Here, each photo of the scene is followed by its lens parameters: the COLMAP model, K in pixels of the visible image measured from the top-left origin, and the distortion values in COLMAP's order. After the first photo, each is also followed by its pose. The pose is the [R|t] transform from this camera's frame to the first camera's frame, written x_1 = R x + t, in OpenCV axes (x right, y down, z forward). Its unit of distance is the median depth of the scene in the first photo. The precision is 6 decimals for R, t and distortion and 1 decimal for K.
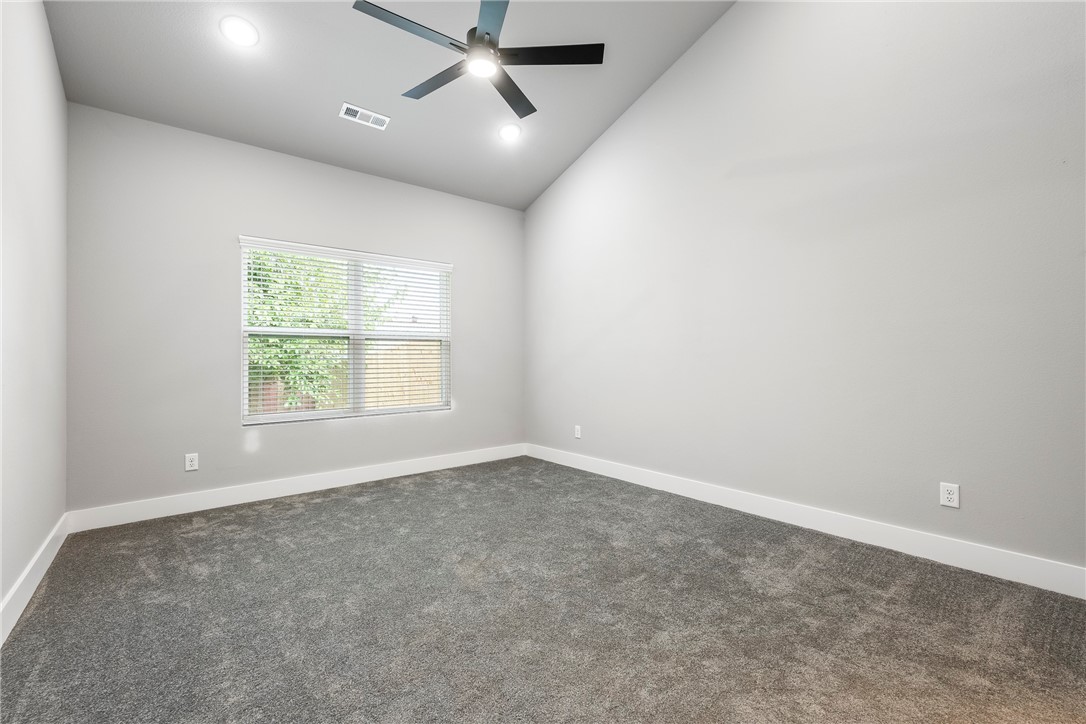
lens RADIAL K [[451.7, 0, 542.5], [0, 451.7, 363.3], [0, 0, 1]] dist [-0.001023, -0.000078]
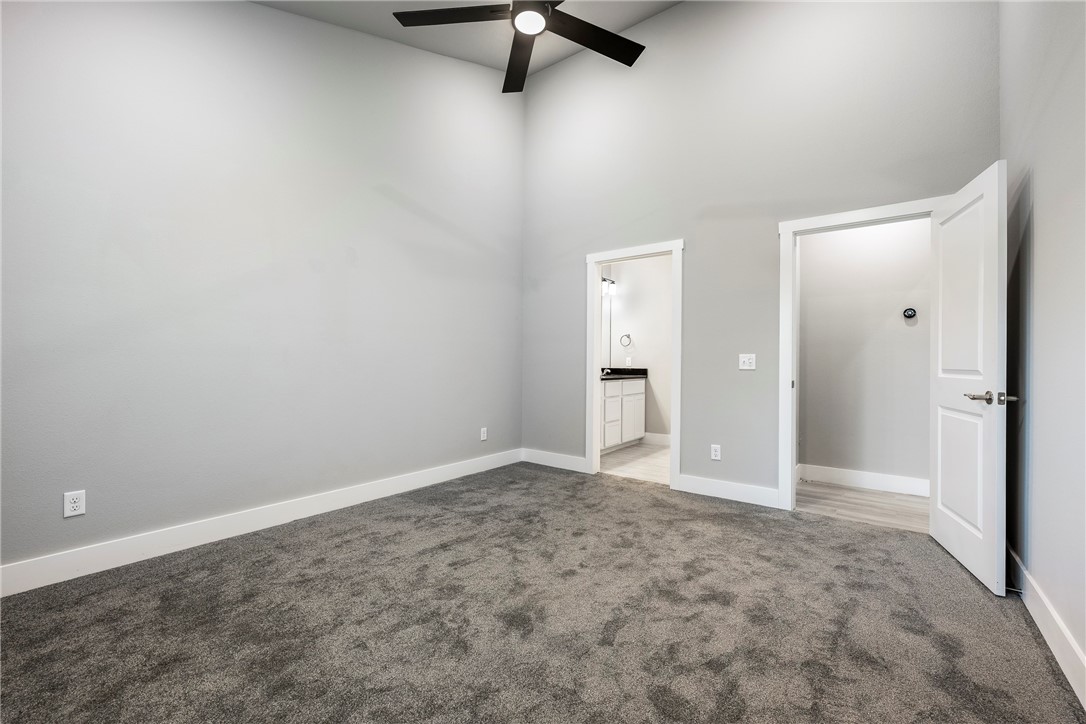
lens RADIAL K [[451.7, 0, 542.5], [0, 451.7, 363.3], [0, 0, 1]] dist [-0.001023, -0.000078]
pose [[-0.225481, 0.000808, 0.974247, -0.911611], [-0.003769, 0.999991, -0.001701, -0.004672], [-0.974240, -0.004056, -0.225476, 1.072462]]
